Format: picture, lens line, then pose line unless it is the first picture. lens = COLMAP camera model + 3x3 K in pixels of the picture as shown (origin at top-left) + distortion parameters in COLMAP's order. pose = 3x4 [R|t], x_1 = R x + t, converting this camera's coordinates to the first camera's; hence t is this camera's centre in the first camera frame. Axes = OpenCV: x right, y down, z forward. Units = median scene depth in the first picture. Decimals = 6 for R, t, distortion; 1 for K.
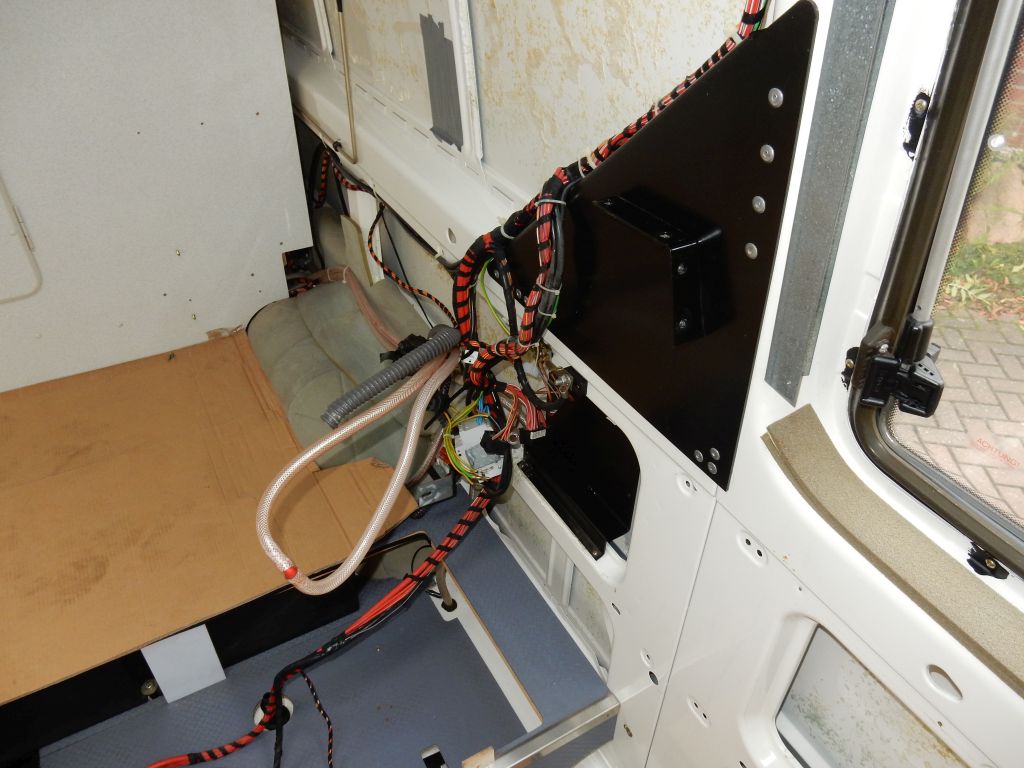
lens RADIAL K [[753.9, 0, 512.0], [0, 753.9, 384.0], [0, 0, 1]] dist [-0.006565, 0.005701]
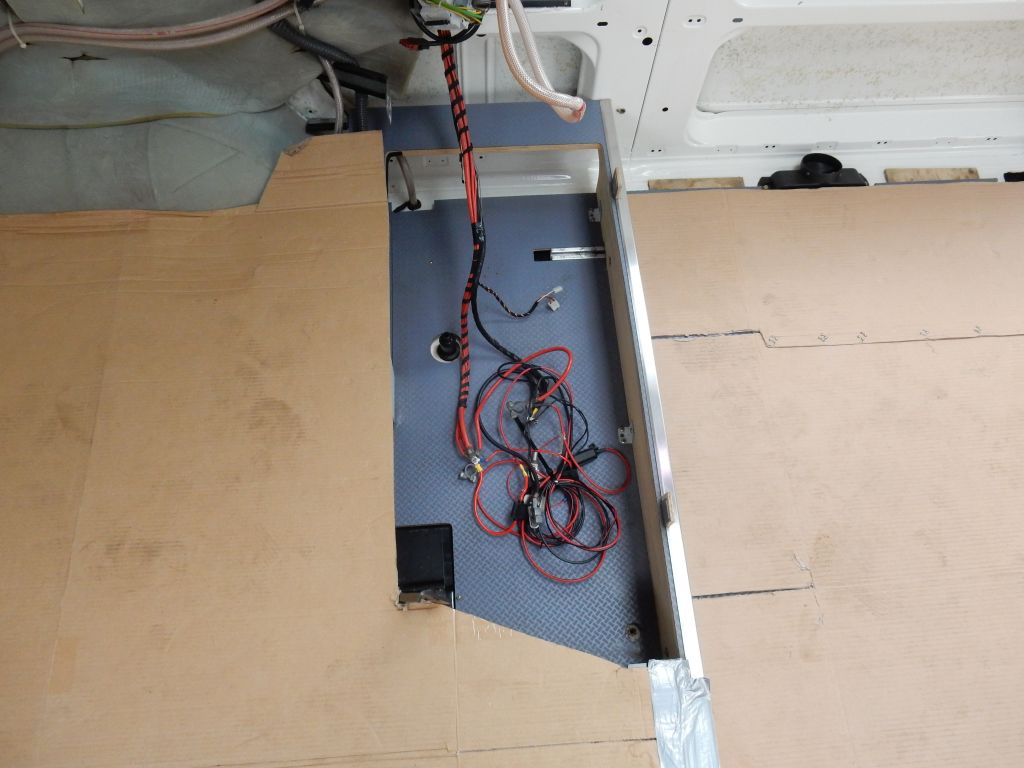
lens RADIAL K [[753.9, 0, 512.0], [0, 753.9, 384.0], [0, 0, 1]] dist [-0.006565, 0.005701]
pose [[0.432049, -0.822614, 0.369649, -0.827388], [0.532497, 0.563492, 0.631604, -0.233434], [-0.727860, -0.076047, 0.681496, 0.148083]]
